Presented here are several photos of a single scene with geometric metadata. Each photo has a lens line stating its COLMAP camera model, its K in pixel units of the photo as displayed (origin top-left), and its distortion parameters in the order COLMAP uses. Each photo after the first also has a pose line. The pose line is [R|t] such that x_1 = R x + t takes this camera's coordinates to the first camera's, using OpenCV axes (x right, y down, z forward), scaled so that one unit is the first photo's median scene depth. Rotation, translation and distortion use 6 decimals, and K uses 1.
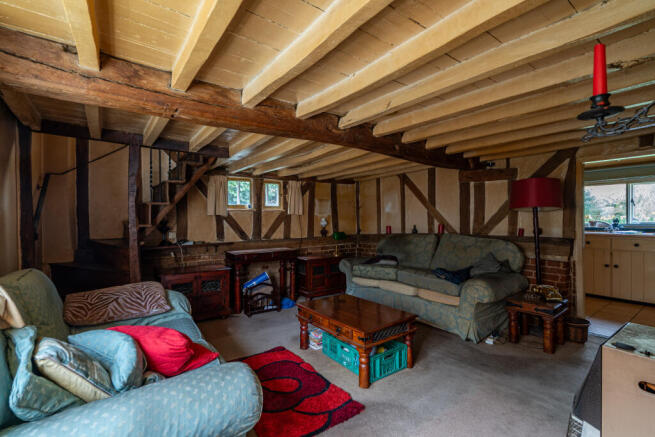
lens RADIAL K [[301.3, 0, 324.9], [0, 301.3, 220.1], [0, 0, 1]] dist [0.002721, 0.000345]
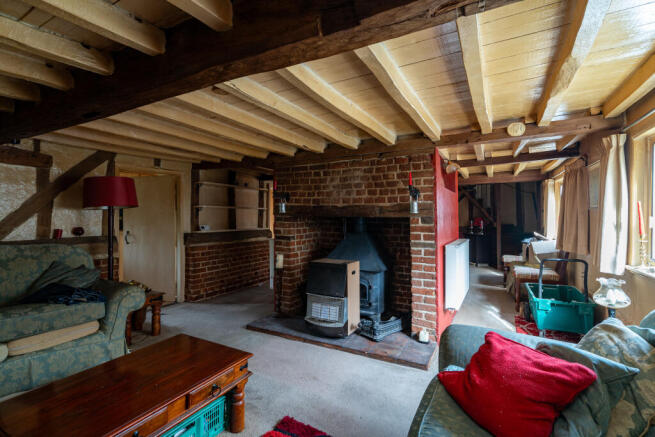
lens RADIAL K [[301.3, 0, 325.5], [0, 301.3, 217.4], [0, 0, 1]] dist [0.002721, 0.000345]
pose [[-0.433798, 0.005883, 0.900991, -0.434917], [0.008768, 0.999959, -0.002308, 0.002995], [-0.900967, 0.006899, -0.433832, 0.702072]]
